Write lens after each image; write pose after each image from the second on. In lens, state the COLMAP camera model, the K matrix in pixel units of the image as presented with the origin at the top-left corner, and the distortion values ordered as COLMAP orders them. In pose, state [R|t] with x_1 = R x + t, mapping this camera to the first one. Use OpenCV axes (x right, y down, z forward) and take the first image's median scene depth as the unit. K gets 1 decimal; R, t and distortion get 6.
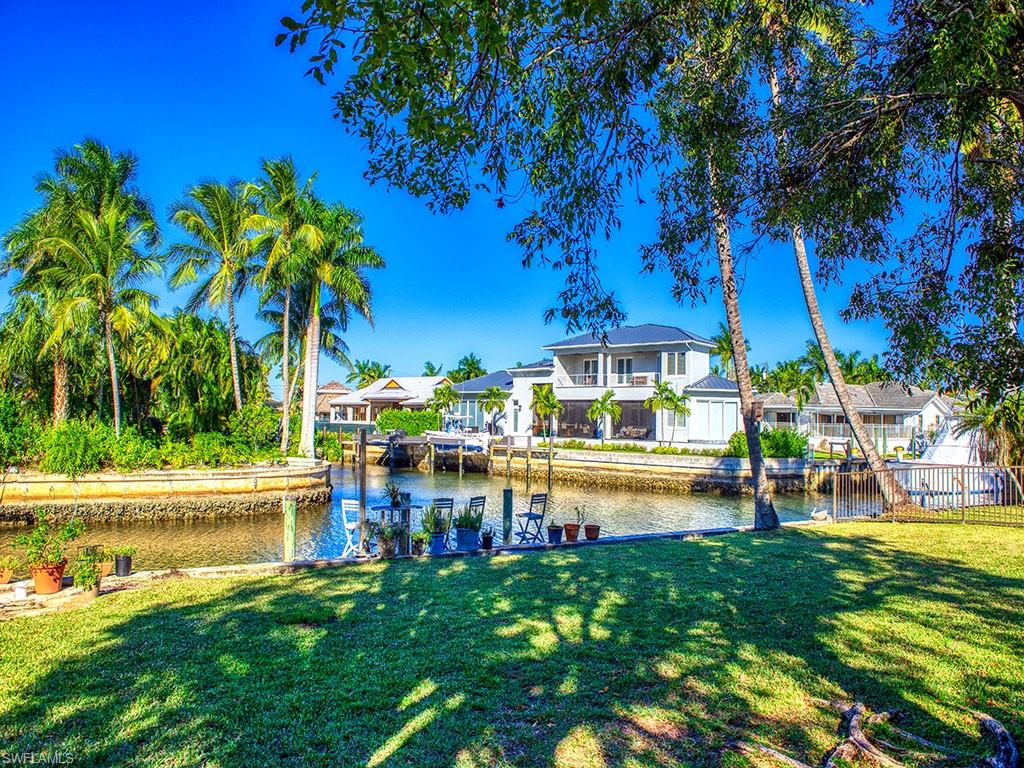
lens RADIAL K [[732.8, 0, 512.0], [0, 732.8, 384.0], [0, 0, 1]] dist [-0.031628, -0.006705]
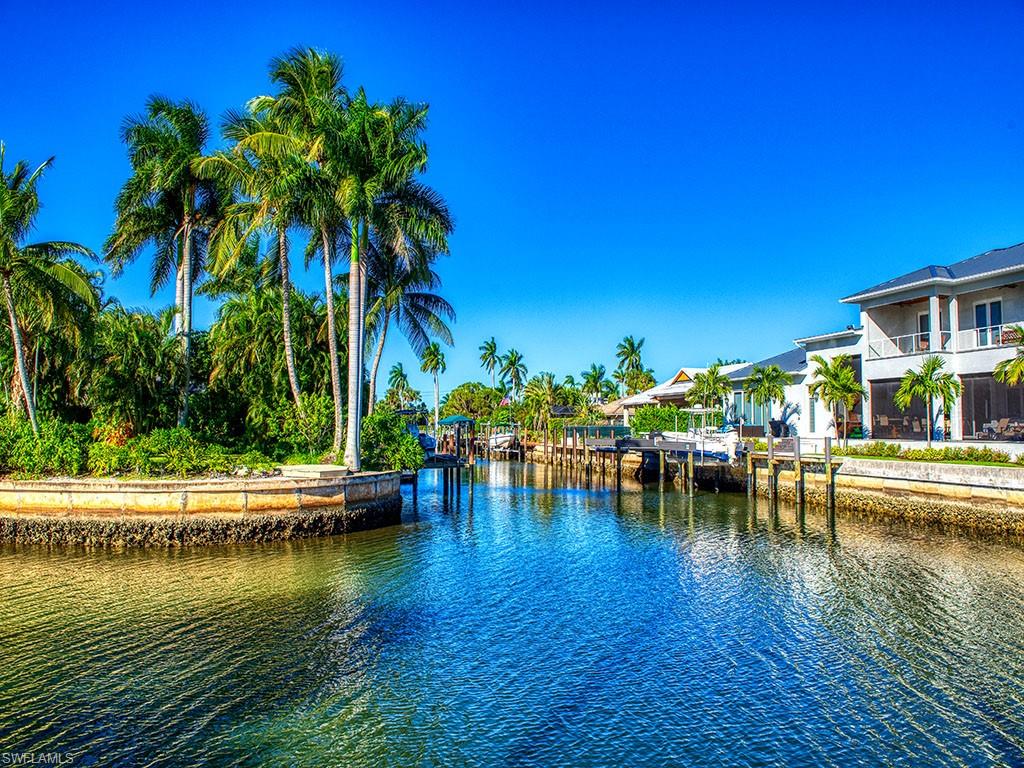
lens RADIAL K [[719.2, 0, 512.0], [0, 719.2, 384.0], [0, 0, 1]] dist [-0.039434, -0.001606]
pose [[0.826163, -0.051738, -0.561051, 0.167269], [0.041476, 0.998658, -0.031017, 0.034950], [0.561903, 0.002355, 0.827200, 0.358135]]
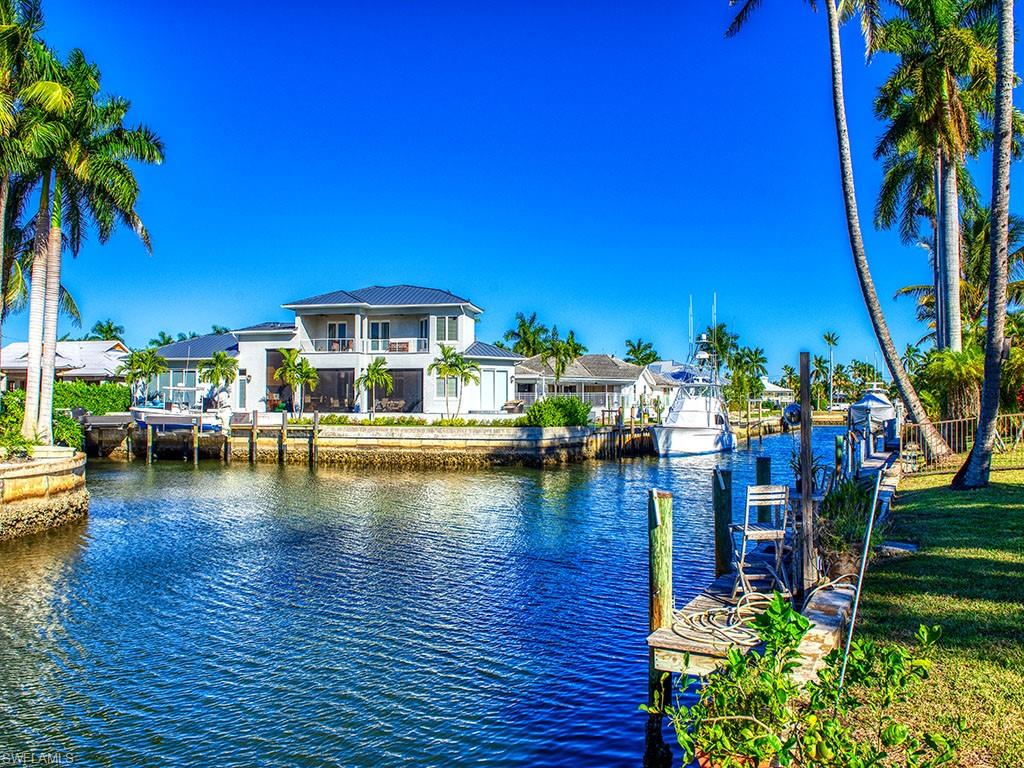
lens RADIAL K [[732.8, 0, 512.0], [0, 732.8, 384.0], [0, 0, 1]] dist [-0.031628, -0.006705]
pose [[0.864510, -0.003896, 0.502601, -0.166531], [-0.009149, 0.999682, 0.023485, 0.019545], [-0.502533, -0.024901, 0.864200, 0.167623]]
